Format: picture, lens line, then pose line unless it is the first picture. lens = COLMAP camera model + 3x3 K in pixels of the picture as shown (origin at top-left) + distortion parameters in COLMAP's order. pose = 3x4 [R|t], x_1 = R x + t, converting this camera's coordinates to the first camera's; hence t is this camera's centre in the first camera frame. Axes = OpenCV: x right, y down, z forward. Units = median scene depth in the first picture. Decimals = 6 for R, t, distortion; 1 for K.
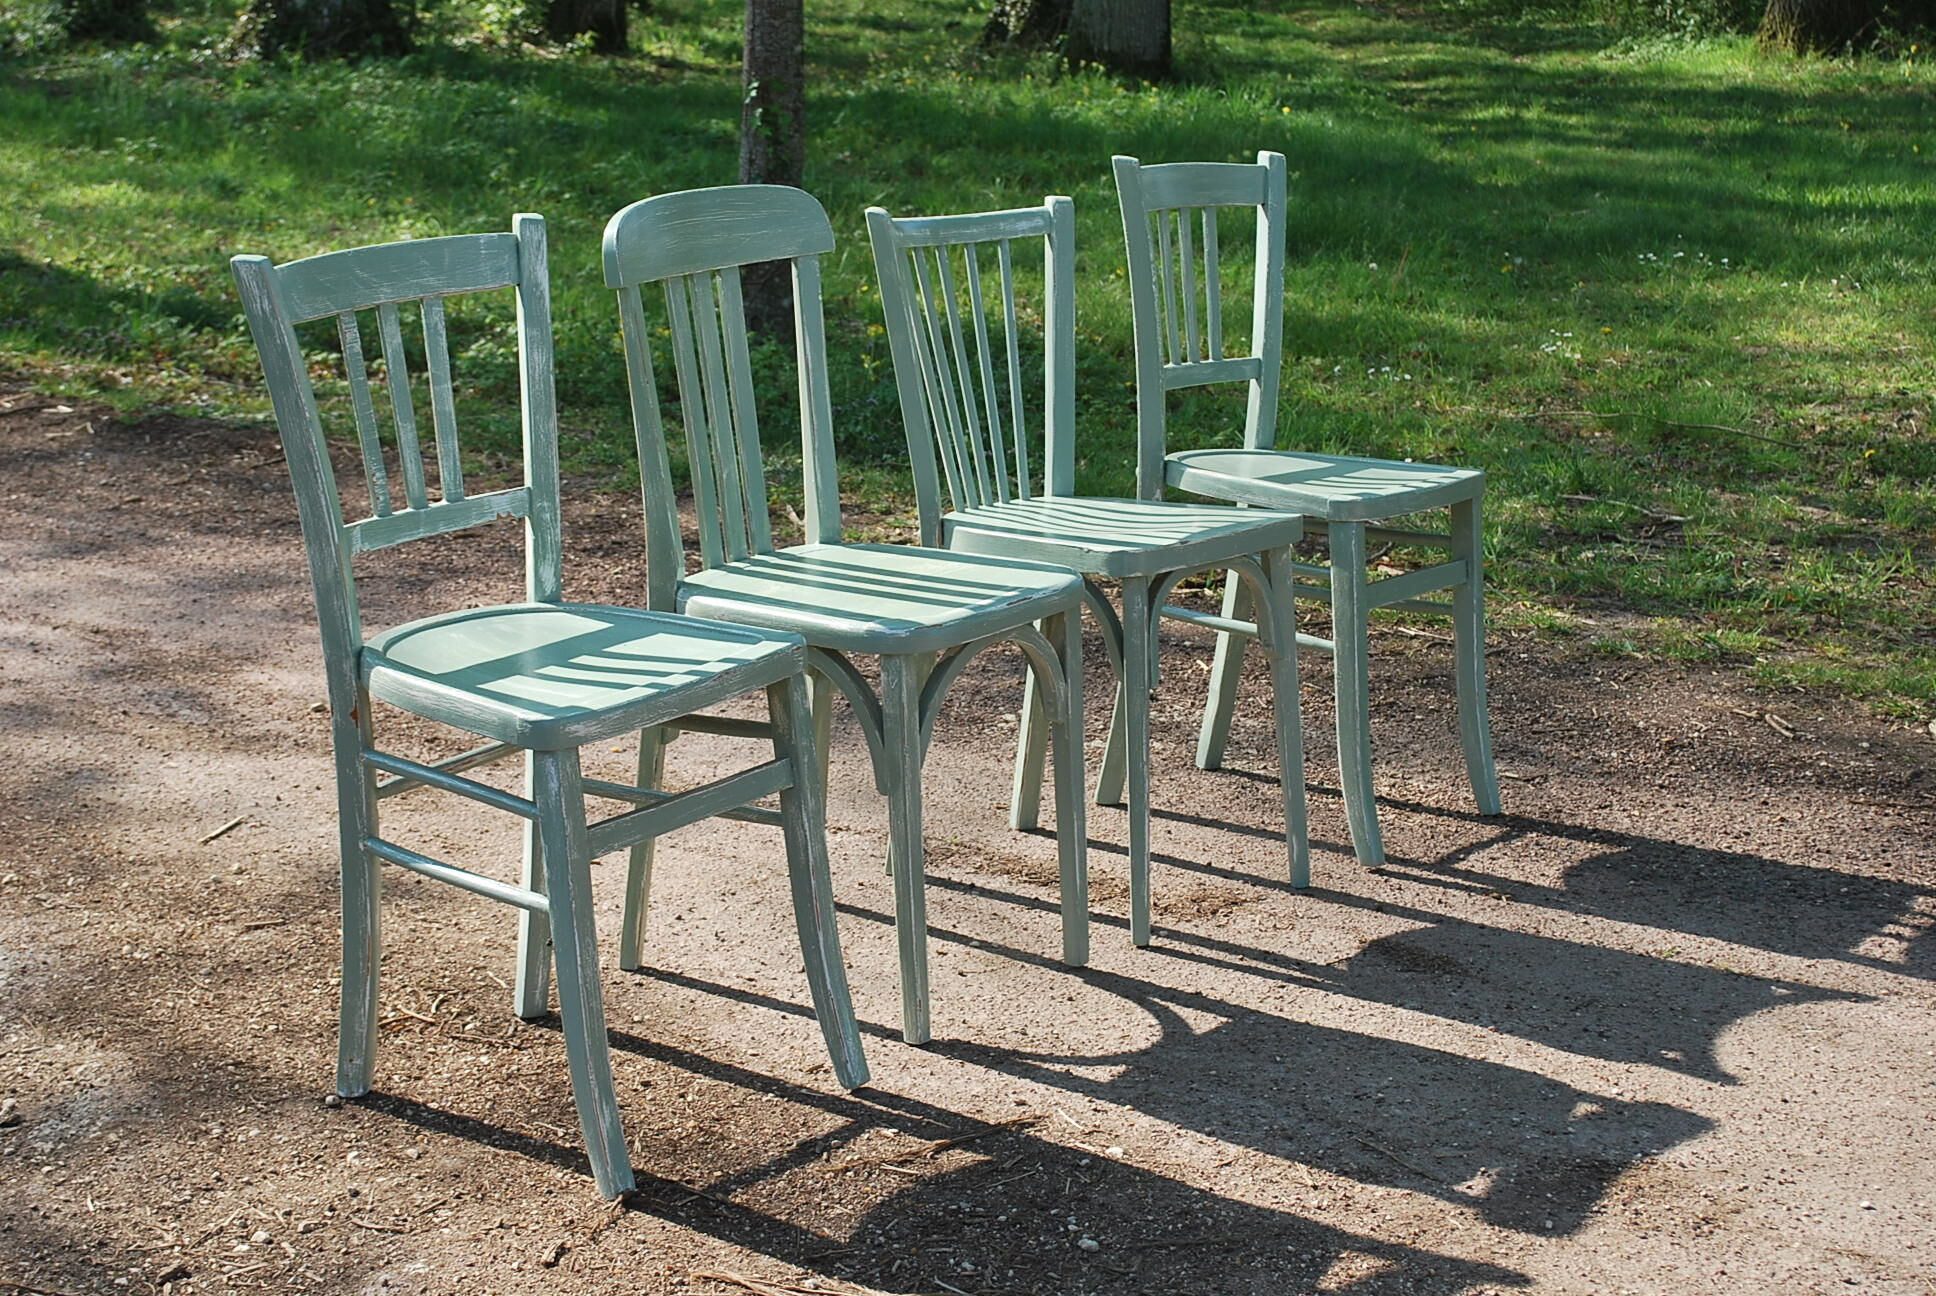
lens RADIAL K [[3277.0, 0, 968.0], [0, 3277.0, 648.0], [0, 0, 1]] dist [-0.076907, -0.024660]
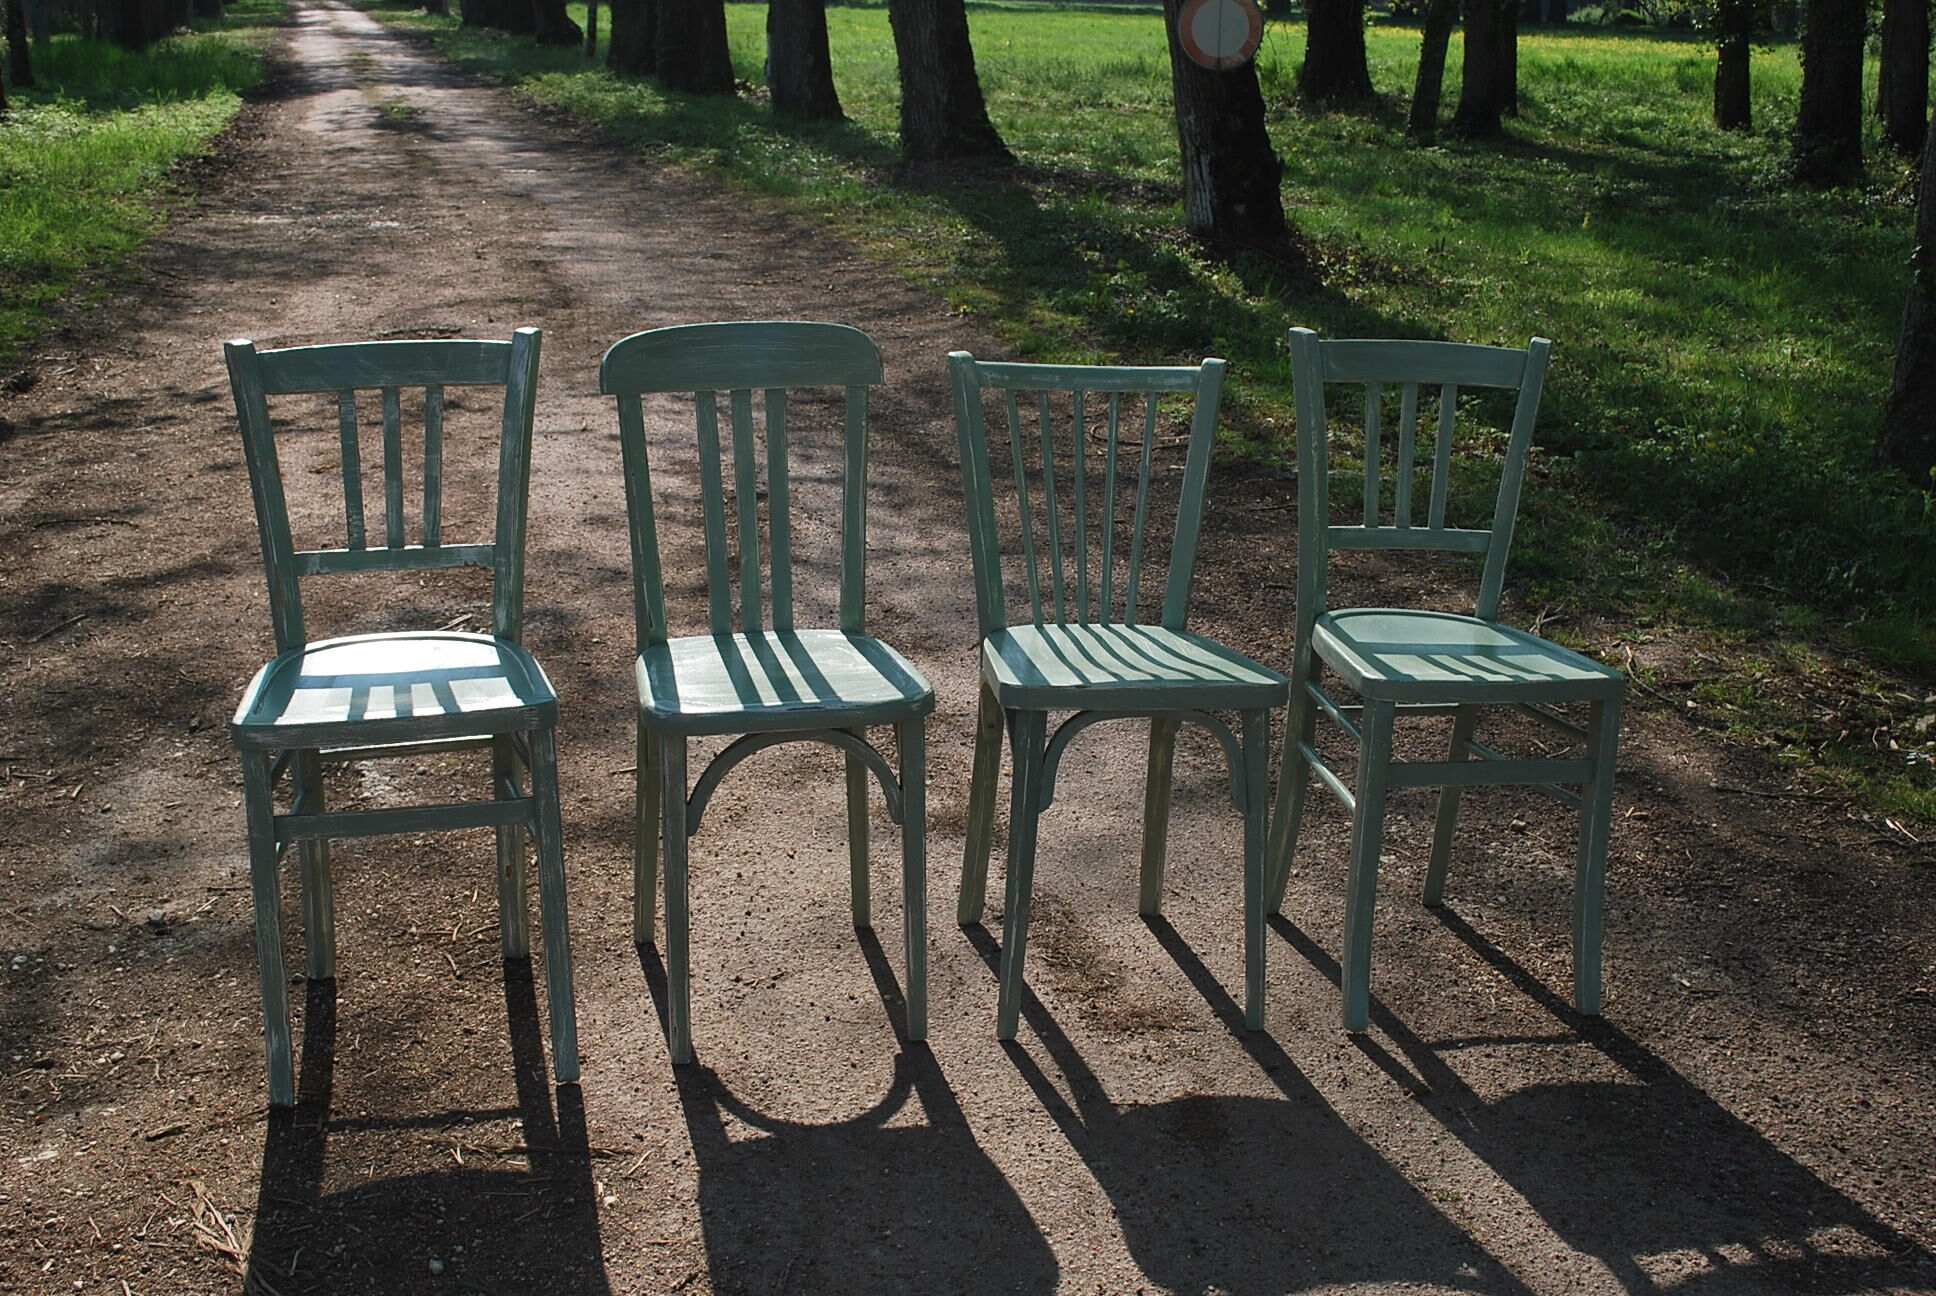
lens RADIAL K [[2360.8, 0, 968.0], [0, 2360.8, 648.0], [0, 0, 1]] dist [-0.045637, -0.005628]
pose [[0.771899, 0.172912, -0.611779, 0.504875], [-0.163497, 0.983927, 0.071807, -0.093261], [0.614362, 0.044596, 0.787763, 0.359144]]
